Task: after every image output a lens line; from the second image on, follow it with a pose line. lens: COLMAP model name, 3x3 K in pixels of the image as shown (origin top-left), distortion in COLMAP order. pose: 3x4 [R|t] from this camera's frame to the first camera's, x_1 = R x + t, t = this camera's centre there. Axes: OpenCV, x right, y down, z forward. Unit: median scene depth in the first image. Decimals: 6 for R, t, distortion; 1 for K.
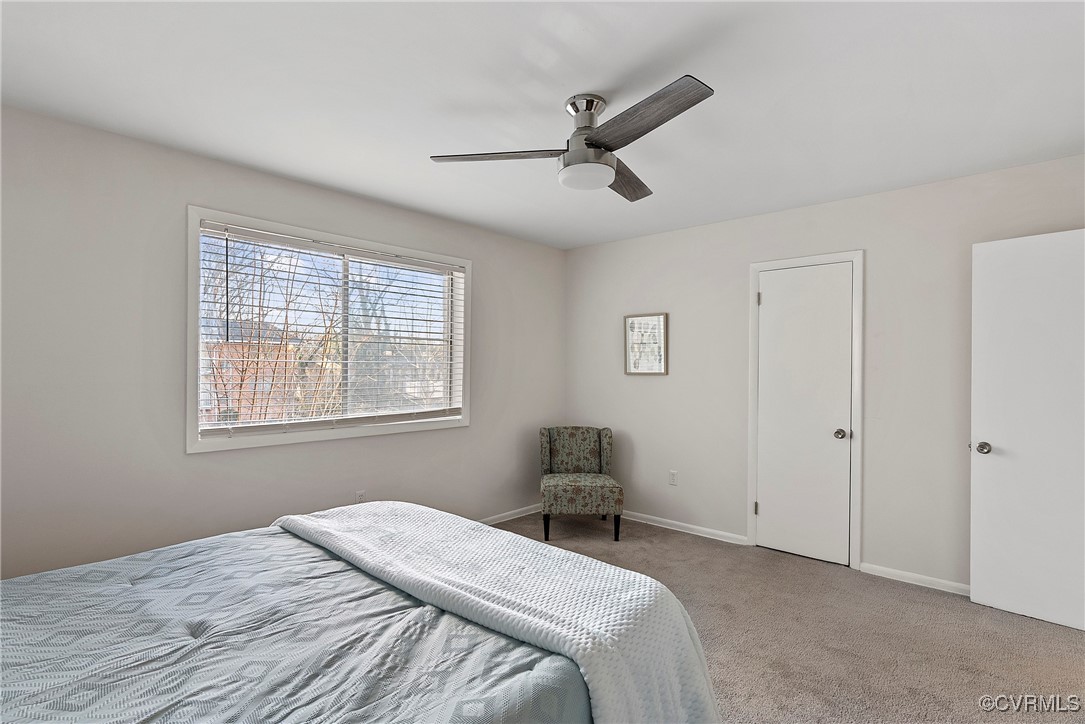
lens RADIAL K [[543.5, 0, 542.0], [0, 543.5, 367.0], [0, 0, 1]] dist [-0.000342, -0.000154]
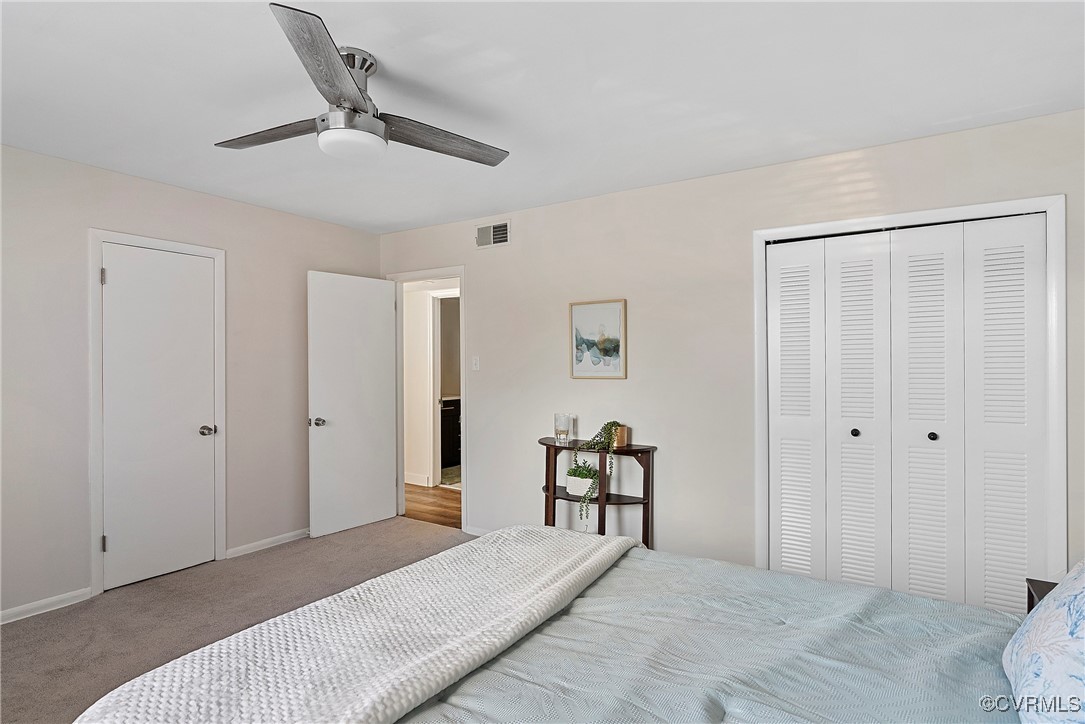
lens RADIAL K [[565.5, 0, 542.3], [0, 565.5, 360.8], [0, 0, 1]] dist [0.002034, 0.000255]
pose [[-0.158270, 0.000015, 0.987396, -0.605544], [0.000367, 1.000000, 0.000044, -0.004850], [-0.987396, 0.000369, -0.158270, 0.596225]]
